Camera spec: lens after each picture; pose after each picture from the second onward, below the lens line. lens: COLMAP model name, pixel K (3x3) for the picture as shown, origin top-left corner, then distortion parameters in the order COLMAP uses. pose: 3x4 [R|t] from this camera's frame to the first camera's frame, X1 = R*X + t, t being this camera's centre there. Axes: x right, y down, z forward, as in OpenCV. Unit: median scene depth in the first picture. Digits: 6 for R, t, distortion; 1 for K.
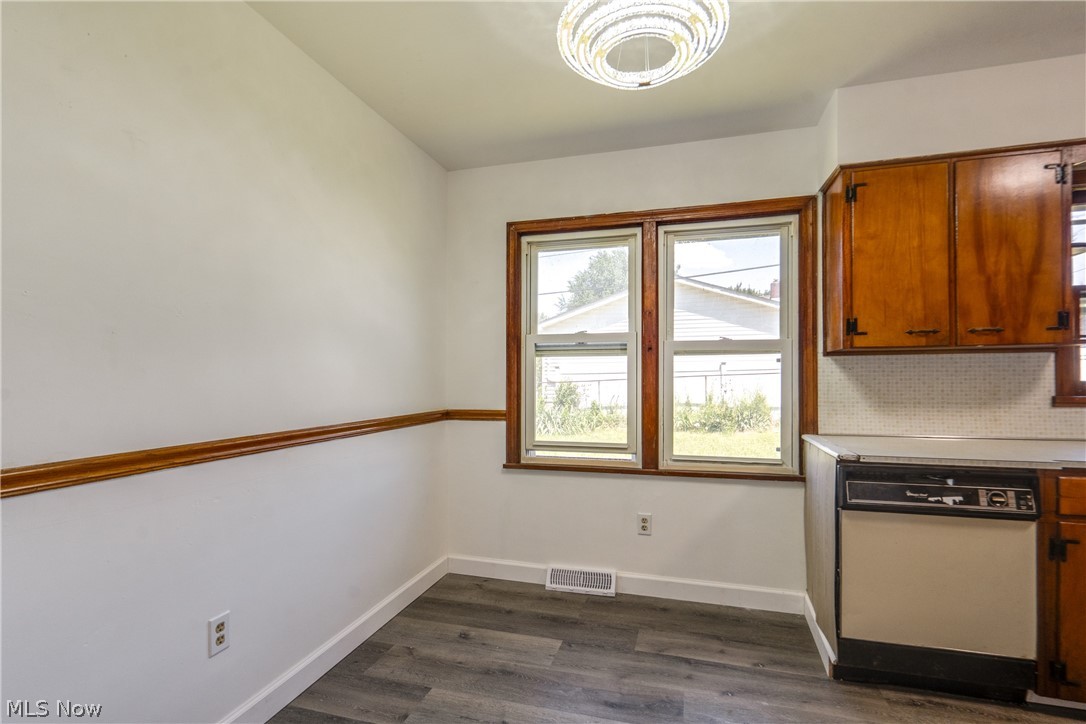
lens RADIAL K [[500.2, 0, 549.0], [0, 500.2, 375.6], [0, 0, 1]] dist [-0.011742, 0.006805]
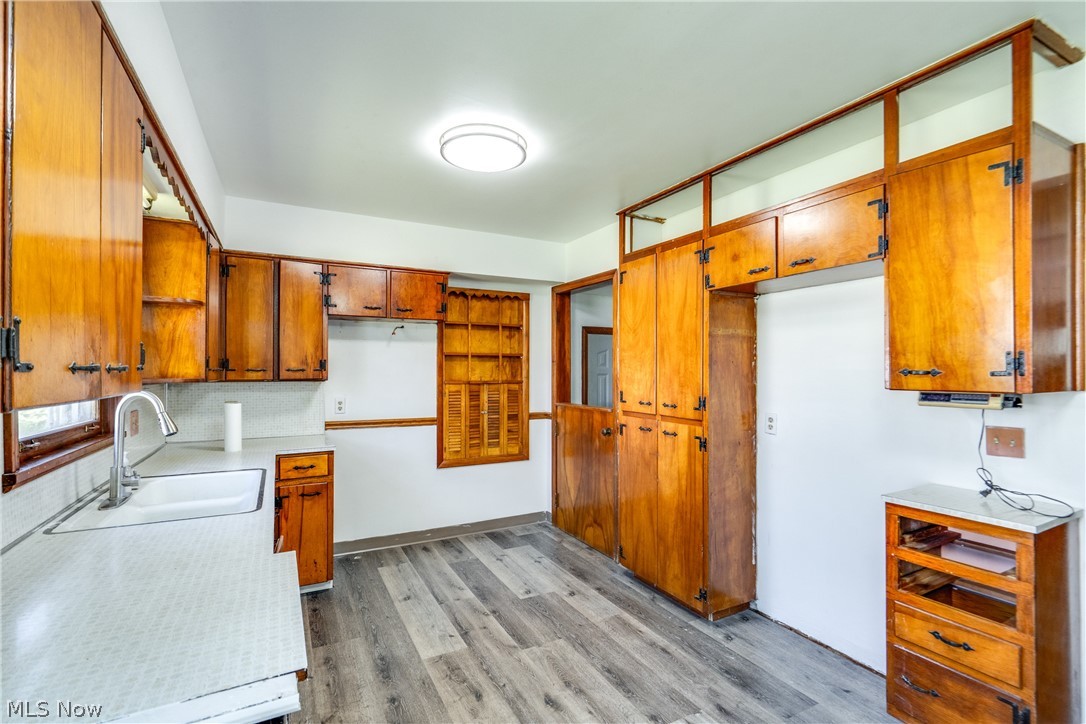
lens RADIAL K [[500.2, 0, 554.5], [0, 500.2, 372.9], [0, 0, 1]] dist [-0.011742, 0.006805]
pose [[-0.701038, 0.001414, 0.713122, 0.139660], [-0.001949, 0.999990, -0.003899, -0.077902], [-0.713121, -0.004123, -0.701029, 0.959575]]
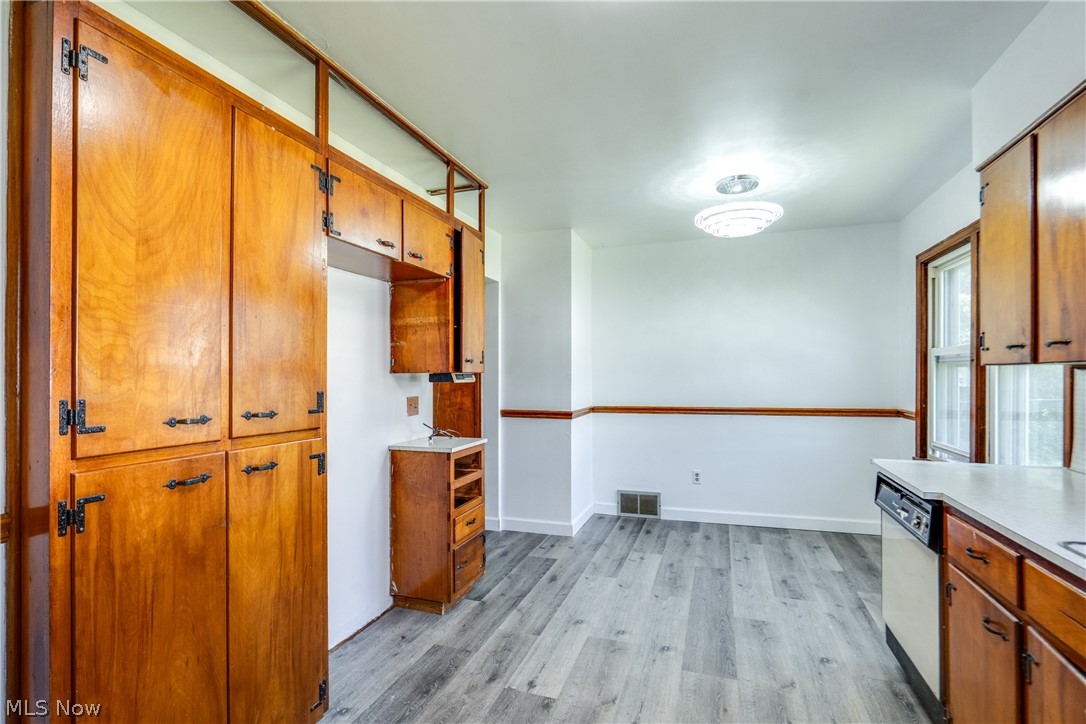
lens RADIAL K [[500.2, 0, 539.8], [0, 500.2, 373.7], [0, 0, 1]] dist [-0.011742, 0.006805]
pose [[-0.070970, 0.004228, -0.997469, 1.556212], [0.012336, 0.999918, 0.003360, -0.052120], [0.997402, -0.012067, -0.071017, 0.246675]]
